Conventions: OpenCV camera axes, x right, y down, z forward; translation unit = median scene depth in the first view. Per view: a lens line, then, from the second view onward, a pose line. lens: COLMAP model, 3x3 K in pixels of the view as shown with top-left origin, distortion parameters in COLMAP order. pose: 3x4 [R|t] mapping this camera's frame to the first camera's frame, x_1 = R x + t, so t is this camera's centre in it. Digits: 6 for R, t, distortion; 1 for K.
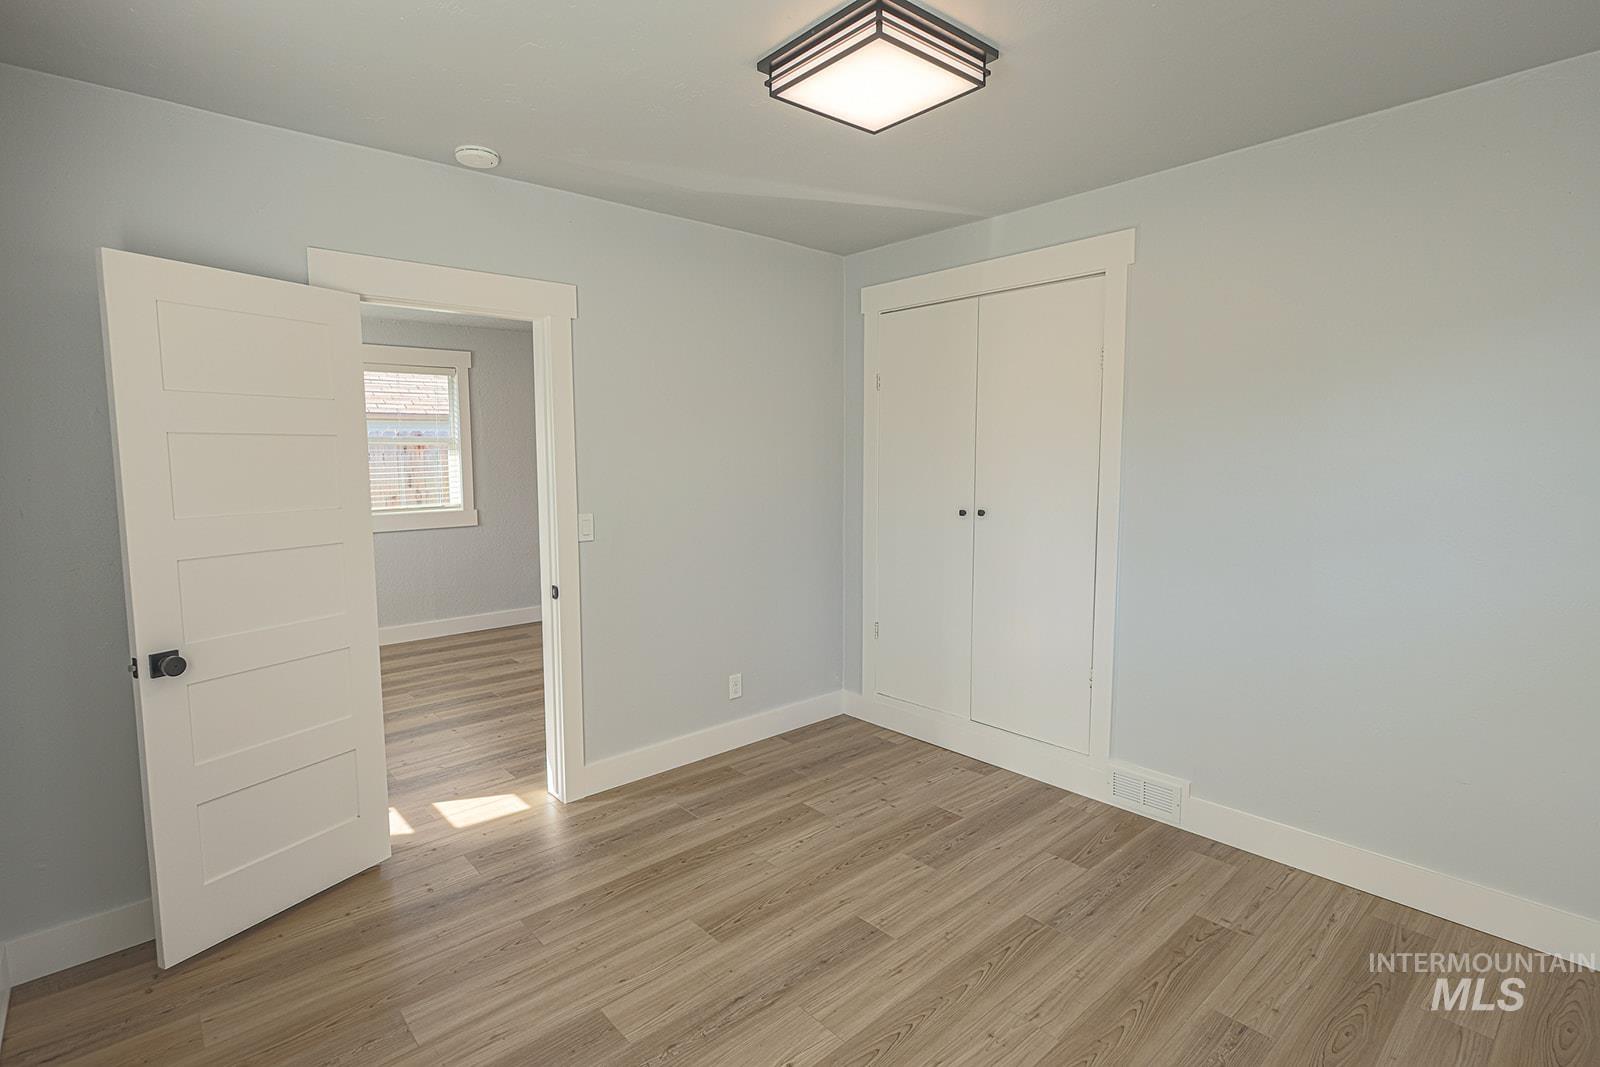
lens RADIAL K [[782.1, 0, 804.2], [0, 782.1, 530.4], [0, 0, 1]] dist [-0.000208, 0.002121]
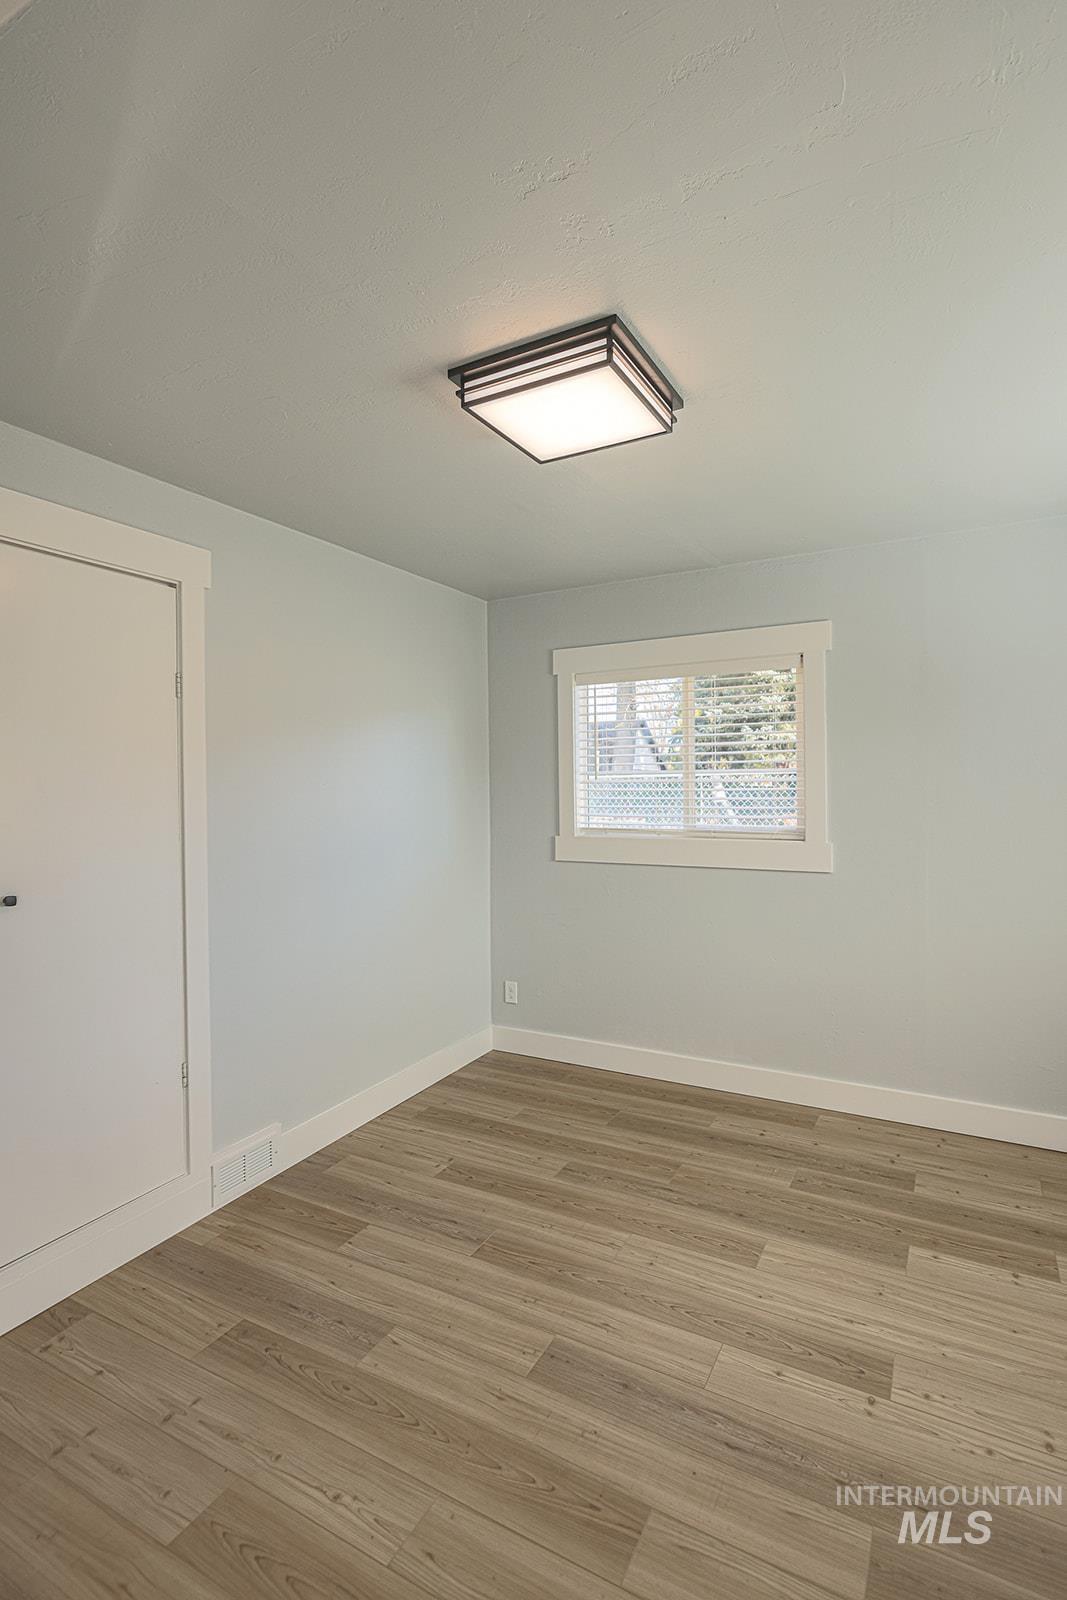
lens RADIAL K [[782.1, 0, 531.8], [0, 782.1, 793.9], [0, 0, 1]] dist [-0.000208, 0.002121]
pose [[-0.331515, 0.000603, 0.943450, -0.645543], [0.108114, 0.993436, 0.037355, -0.112458], [-0.937235, 0.114384, -0.329404, 1.131237]]
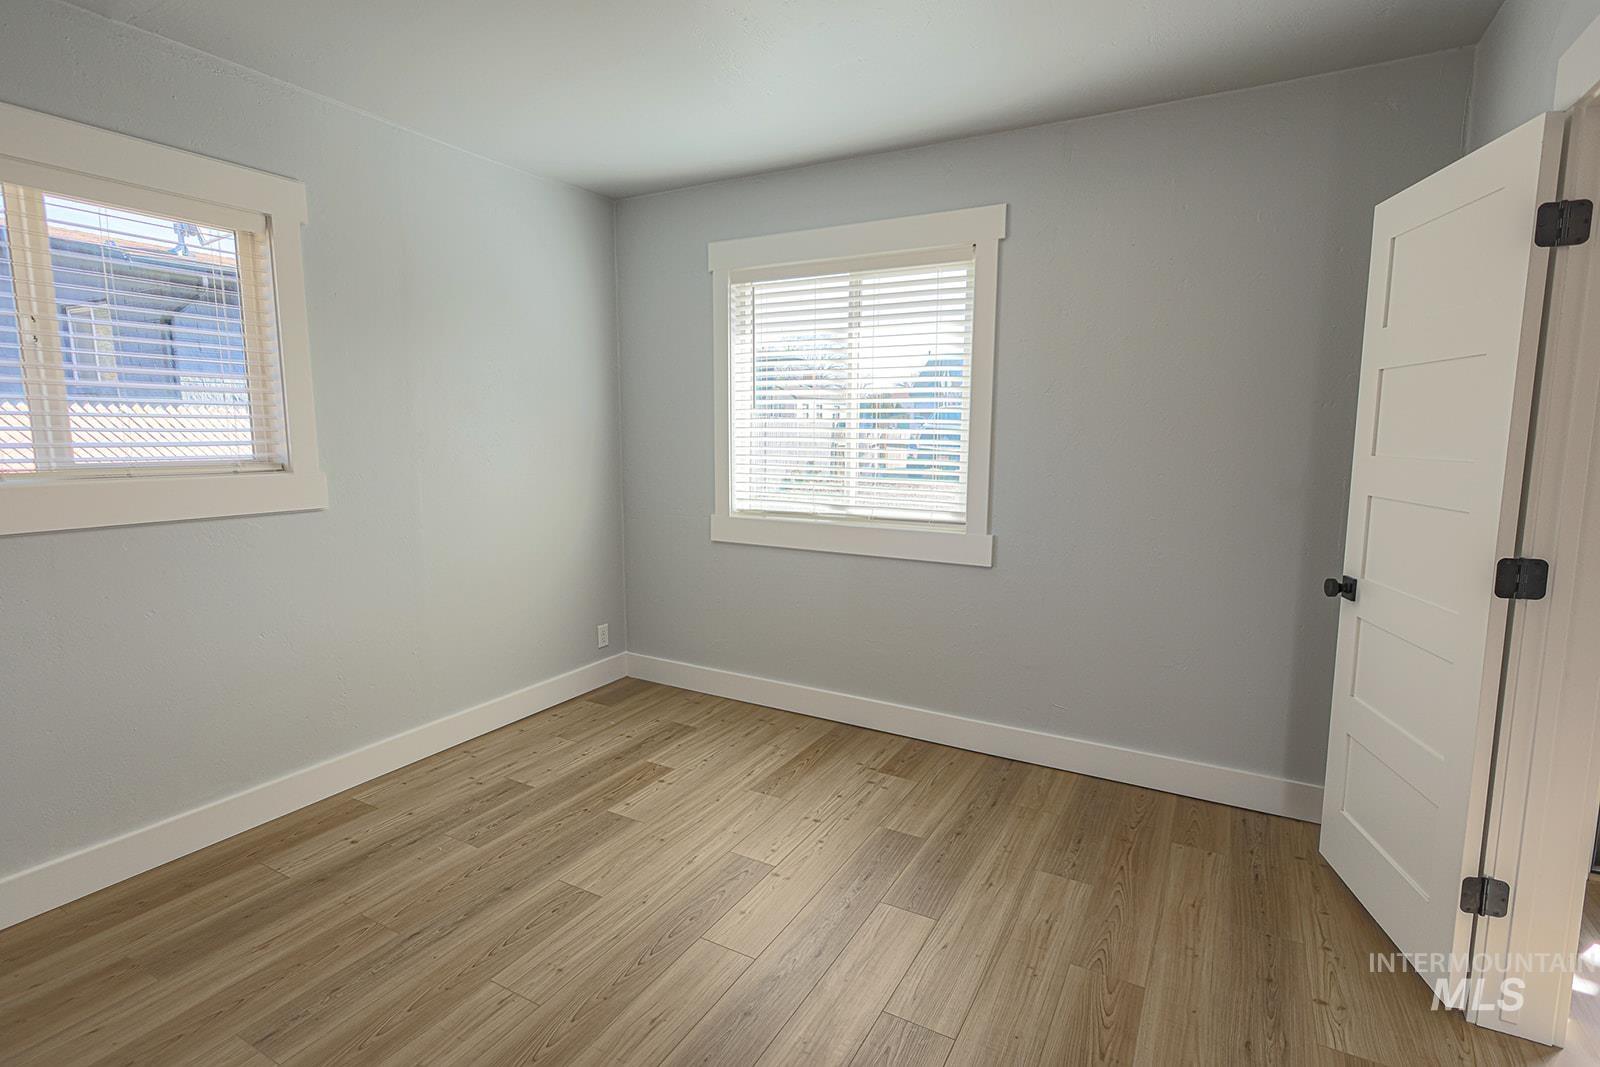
lens RADIAL K [[782.1, 0, 788.8], [0, 782.1, 522.9], [0, 0, 1]] dist [-0.000208, 0.002121]
pose [[-0.947829, 0.043348, -0.315820, 0.191694], [-0.027793, 0.975702, 0.217332, -0.108407], [0.317567, 0.214772, -0.923593, 1.439897]]
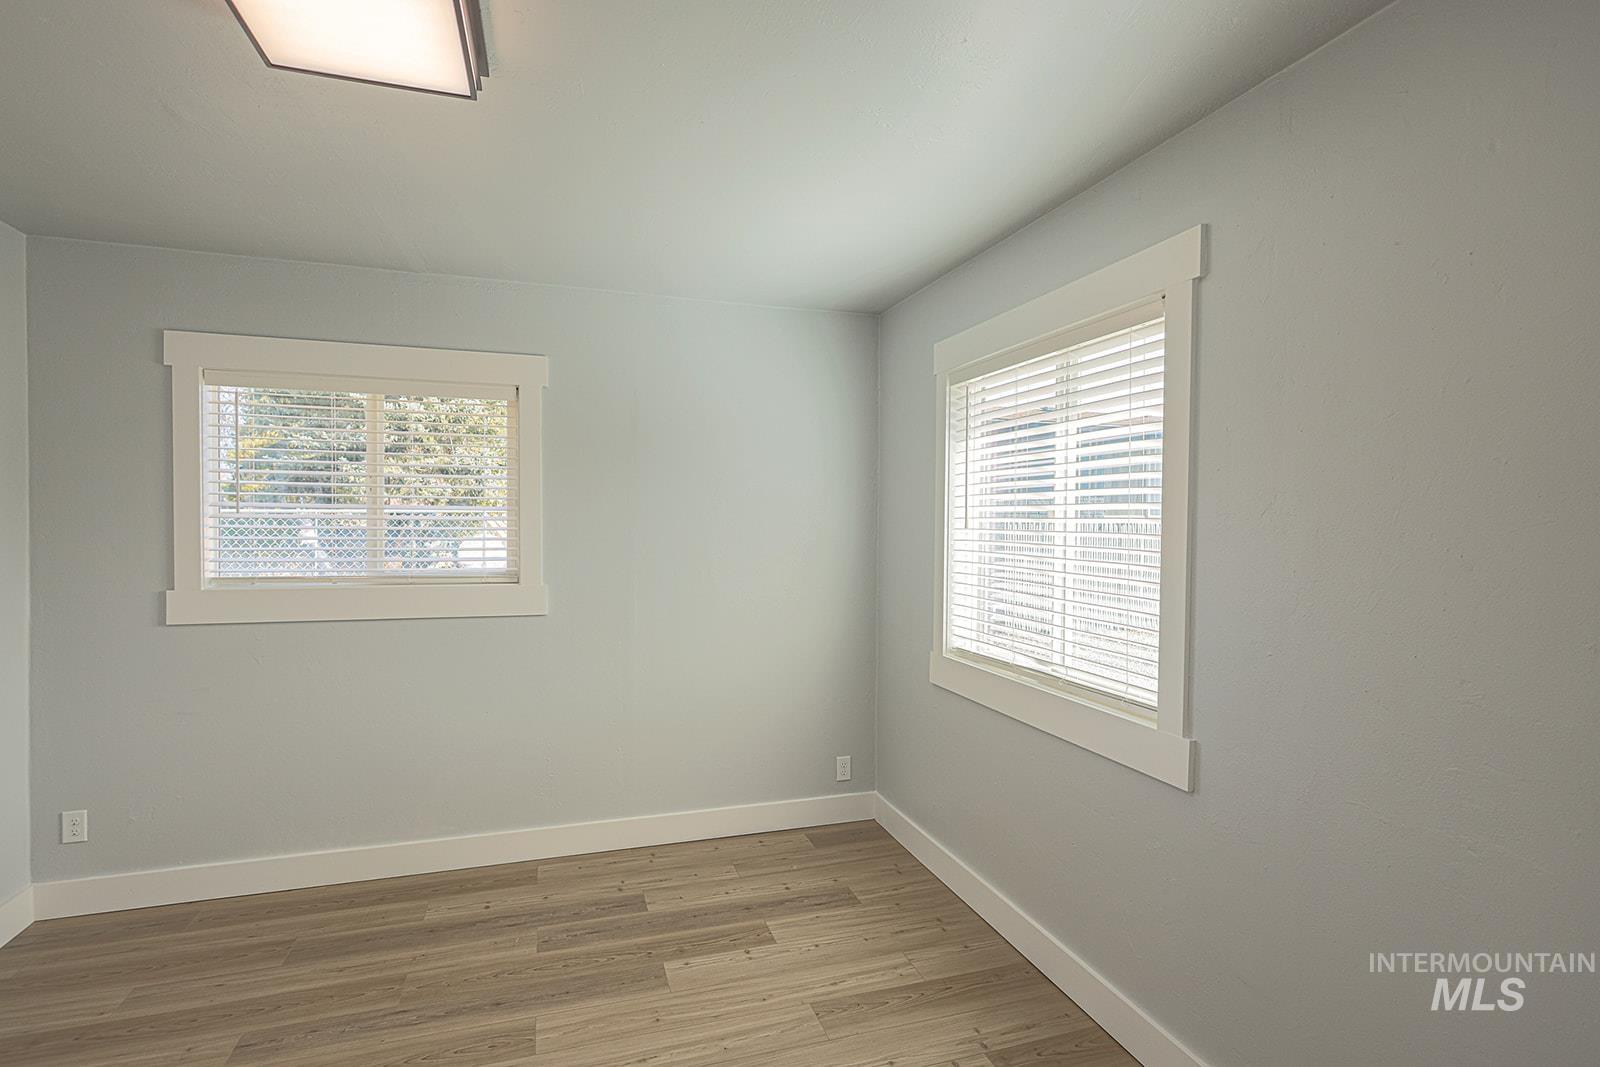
lens RADIAL K [[782.1, 0, 797.6], [0, 782.1, 536.7], [0, 0, 1]] dist [-0.000208, 0.002121]
pose [[-0.915966, -0.005364, 0.401221, -0.456437], [0.040415, 0.993593, 0.105549, -0.124036], [-0.399216, 0.112894, -0.909880, 1.233596]]
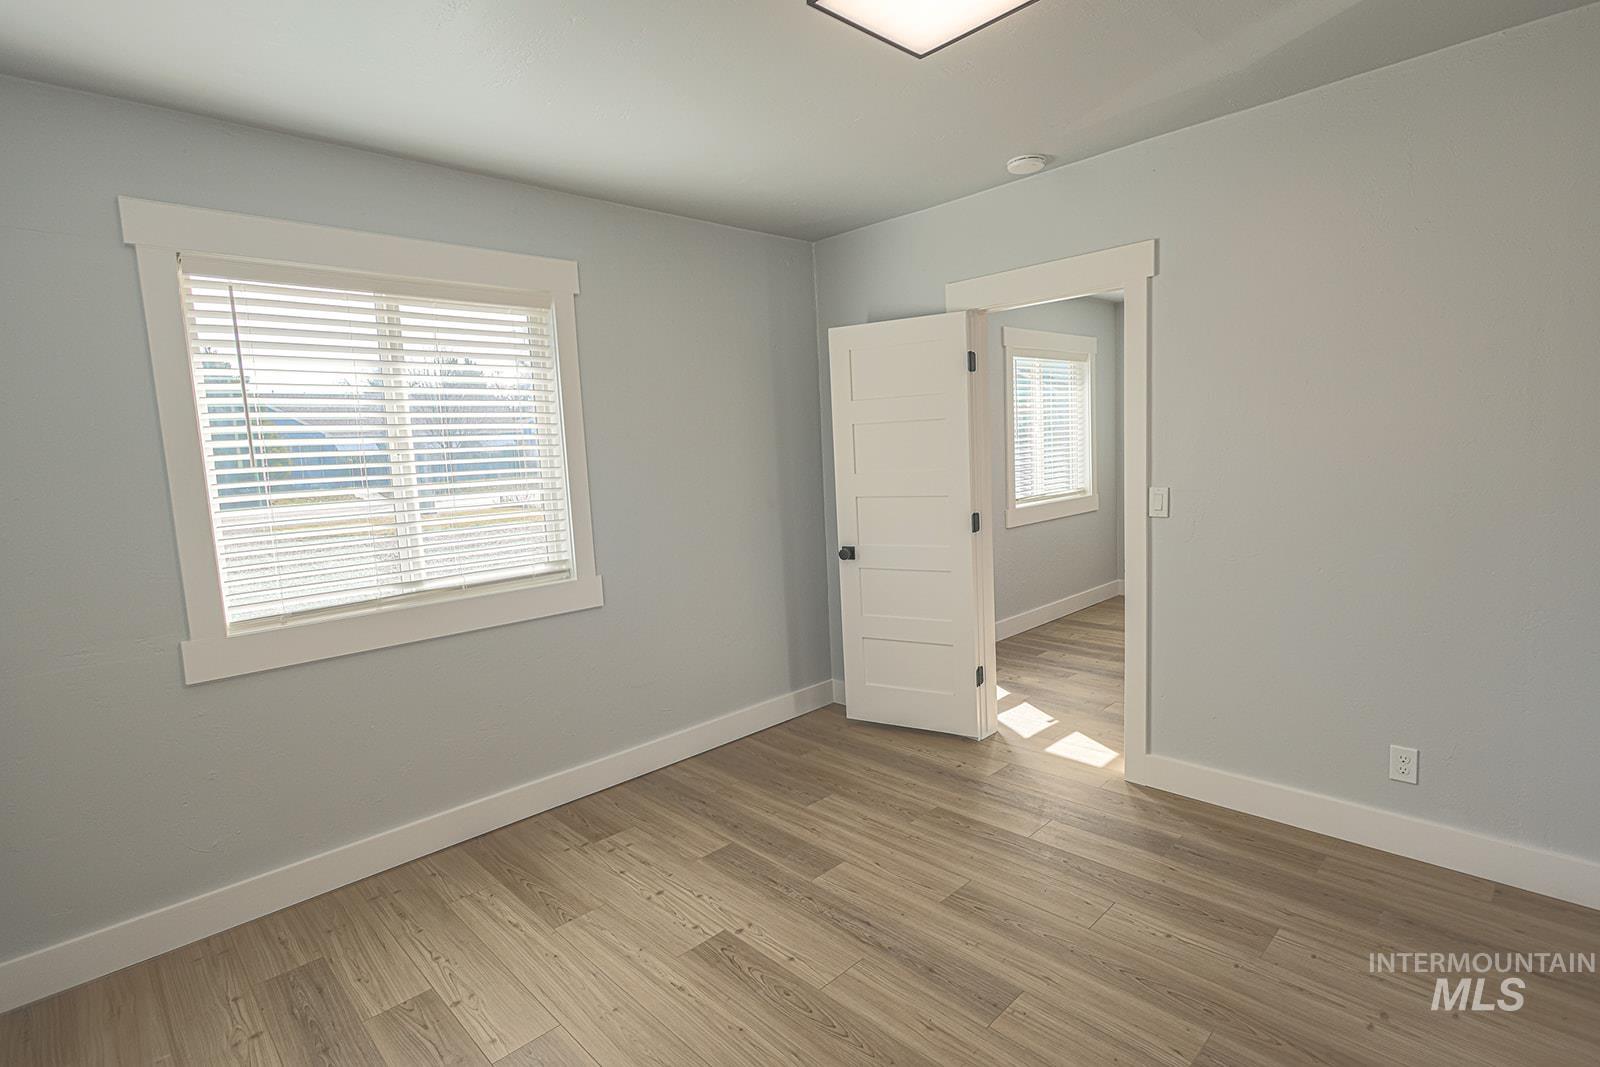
lens RADIAL K [[782.1, 0, 798.7], [0, 782.1, 530.5], [0, 0, 1]] dist [-0.000208, 0.002121]
pose [[0.037253, 0.113145, -0.992880, 0.781166], [-0.050974, 0.992491, 0.111188, -0.063653], [0.998005, 0.046469, 0.042741, 0.674193]]
